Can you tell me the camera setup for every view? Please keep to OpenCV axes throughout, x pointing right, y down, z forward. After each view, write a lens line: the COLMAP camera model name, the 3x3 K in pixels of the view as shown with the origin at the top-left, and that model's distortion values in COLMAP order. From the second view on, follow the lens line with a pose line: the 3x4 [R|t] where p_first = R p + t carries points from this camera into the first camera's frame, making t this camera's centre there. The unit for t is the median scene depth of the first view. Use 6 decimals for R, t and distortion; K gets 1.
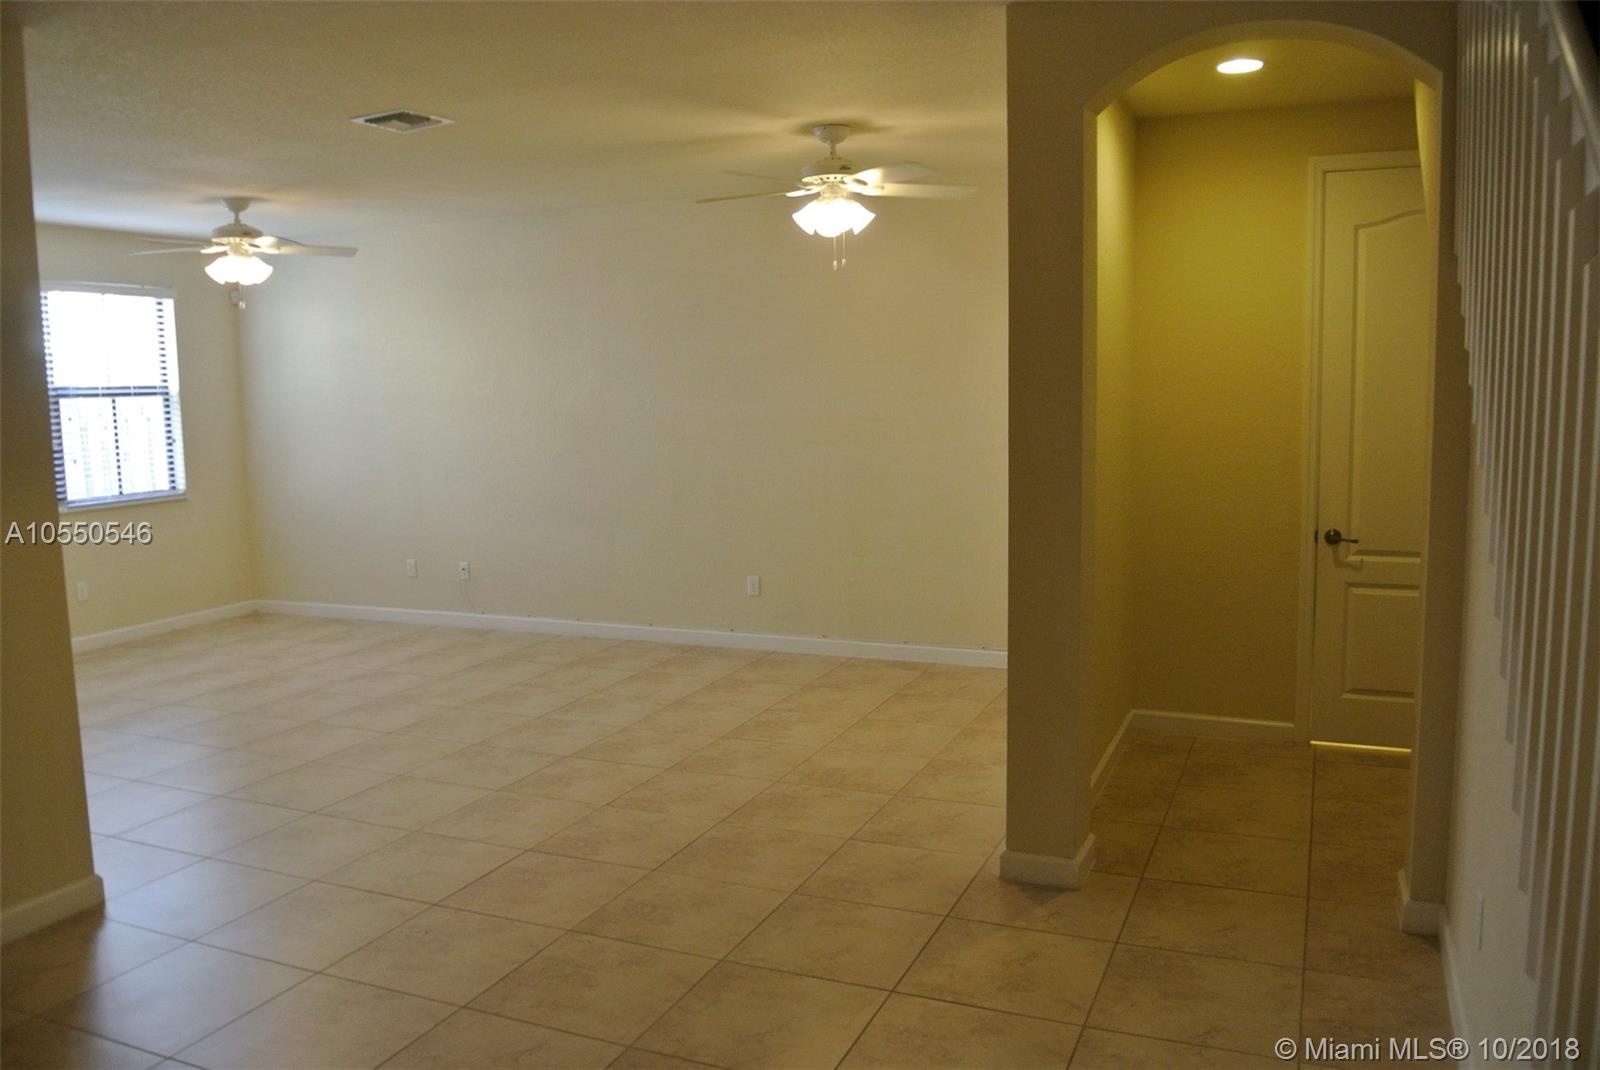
lens RADIAL K [[1238.3, 0, 773.2], [0, 1238.3, 557.8], [0, 0, 1]] dist [-0.078390, 0.023241]
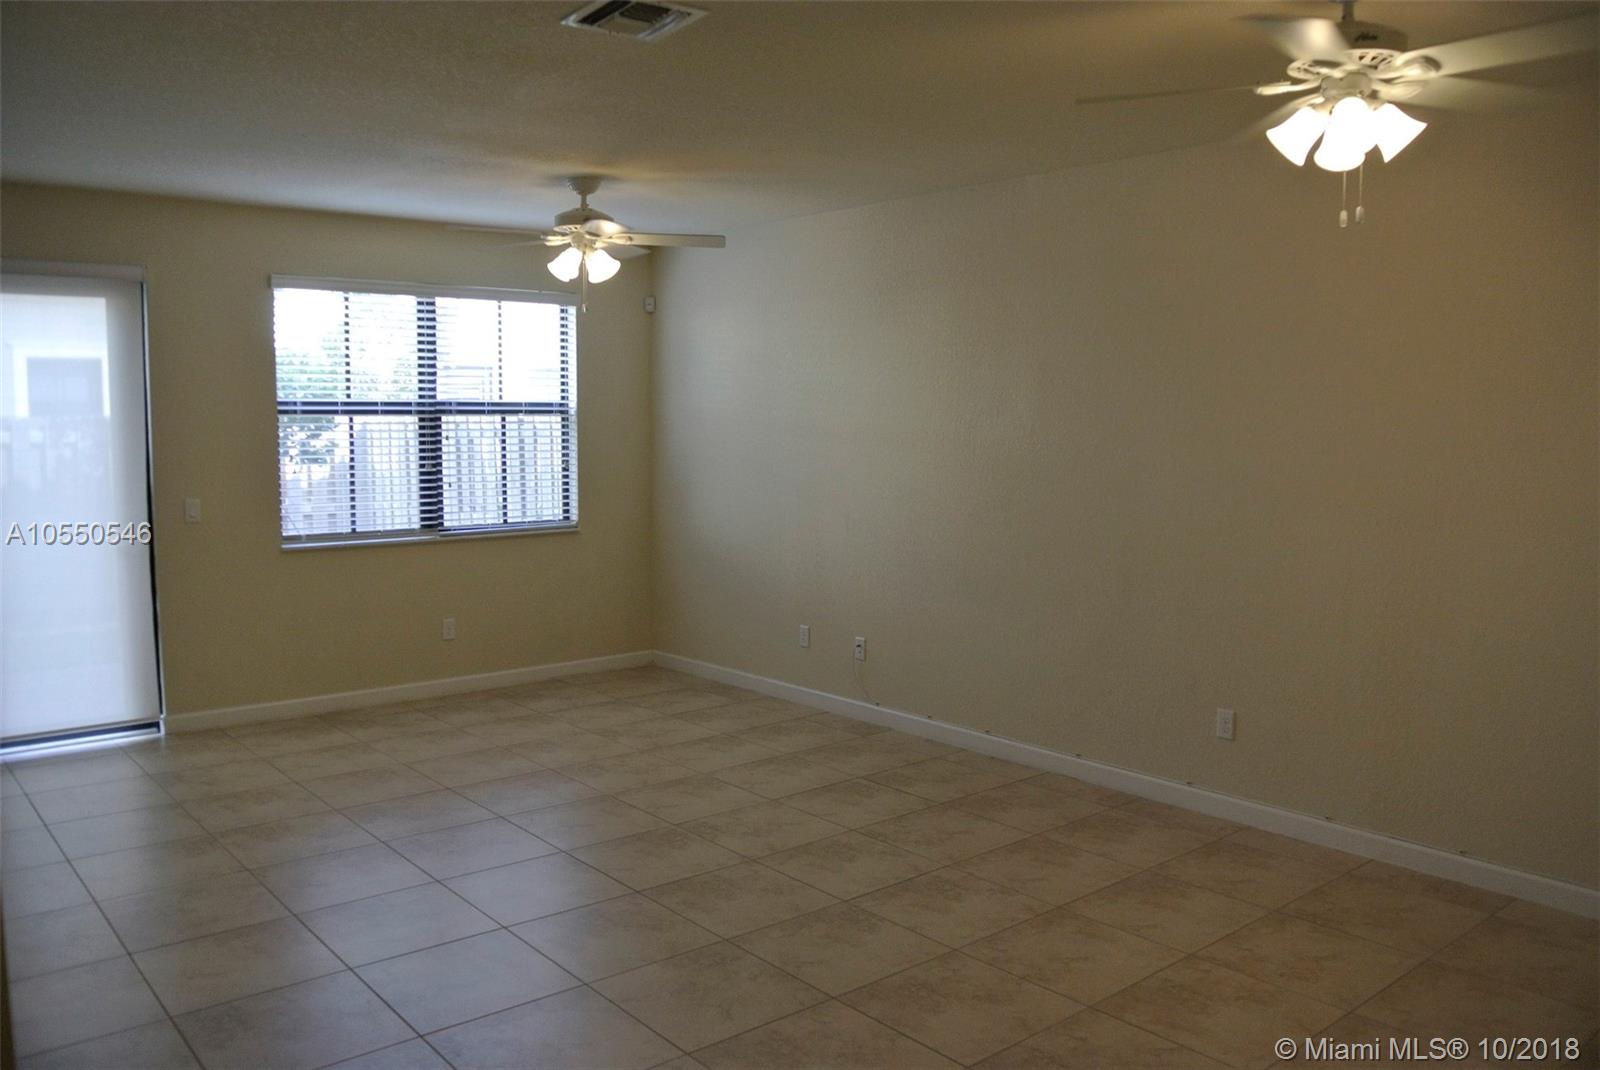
lens RADIAL K [[1238.3, 0, 795.5], [0, 1238.3, 539.2], [0, 0, 1]] dist [-0.078390, 0.023241]
pose [[0.900094, 0.067087, -0.430500, 0.055550], [-0.082686, 0.996420, -0.017604, -0.048119], [0.427778, 0.051441, 0.902419, 0.309607]]
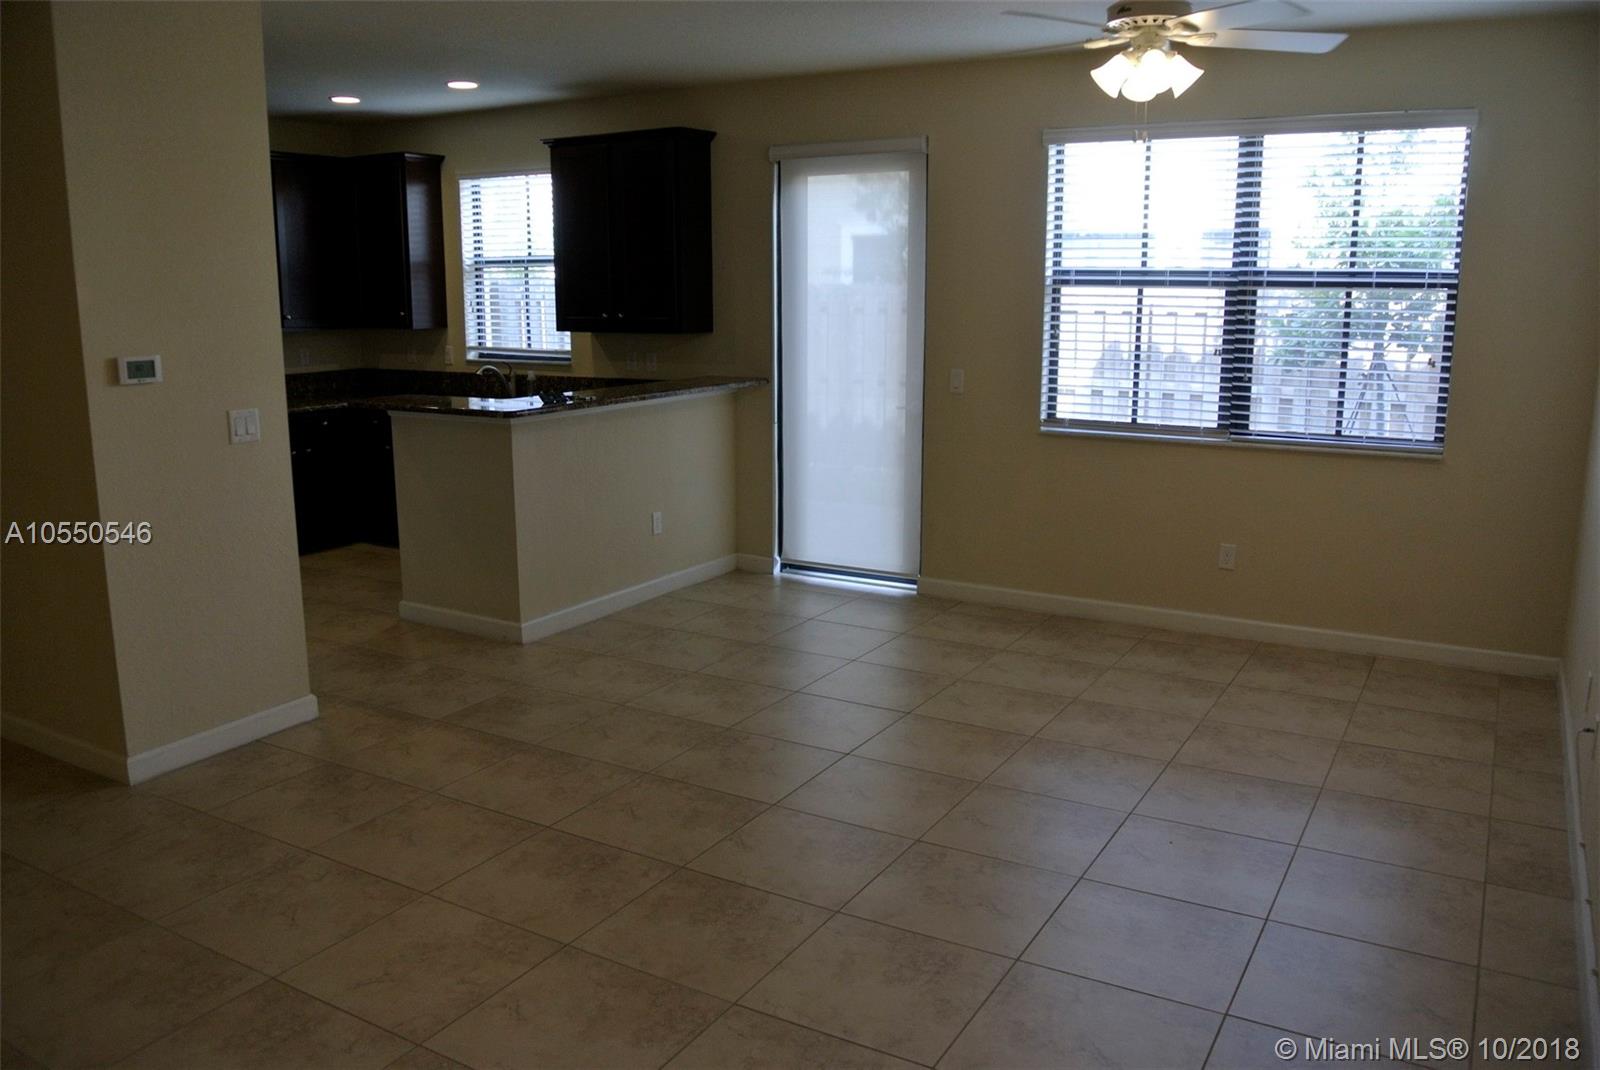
lens RADIAL K [[1238.3, 0, 764.1], [0, 1238.3, 538.1], [0, 0, 1]] dist [-0.078390, 0.023241]
pose [[-0.118625, 0.220732, -0.968094, 0.200614], [-0.133794, 0.962533, 0.235858, -0.138849], [0.983884, 0.157504, -0.084648, 0.924763]]
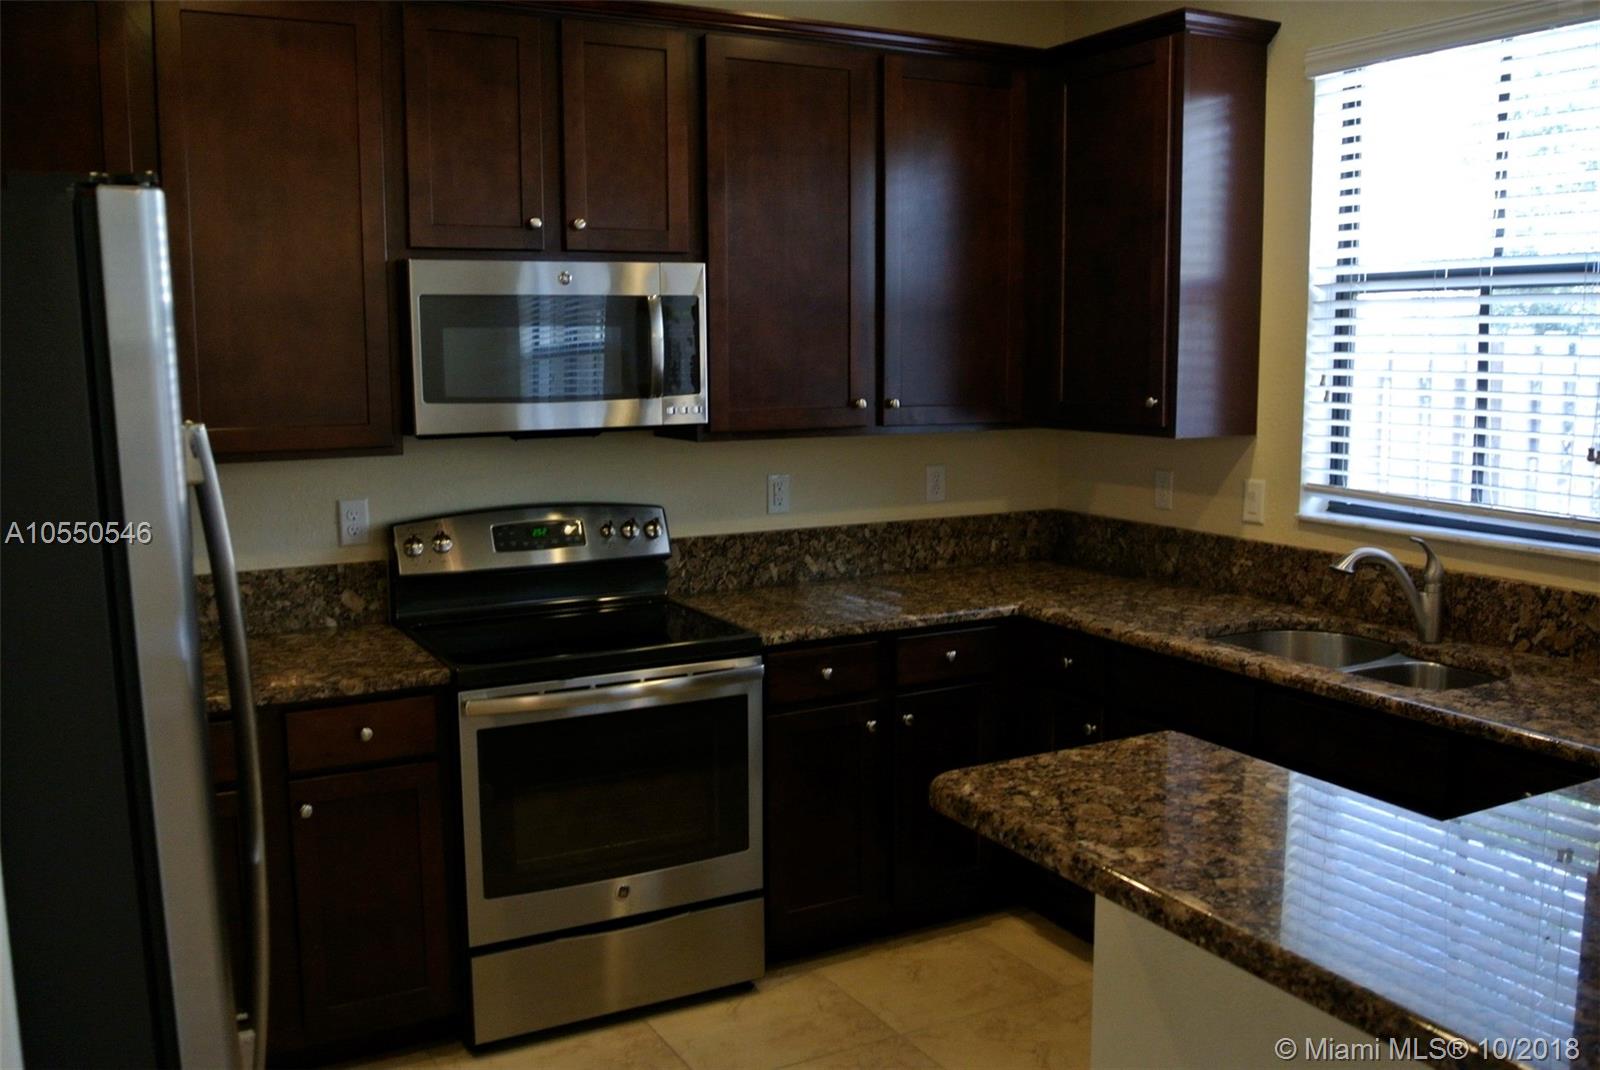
lens RADIAL K [[1378.9, 0, 783.9], [0, 1378.9, 533.7], [0, 0, 1]] dist [-0.079439, 0.038266]
pose [[-0.610435, 0.132407, -0.780921, -0.450138], [-0.090784, 0.967735, 0.235047, -0.083775], [0.786846, 0.214376, -0.578719, 0.650060]]
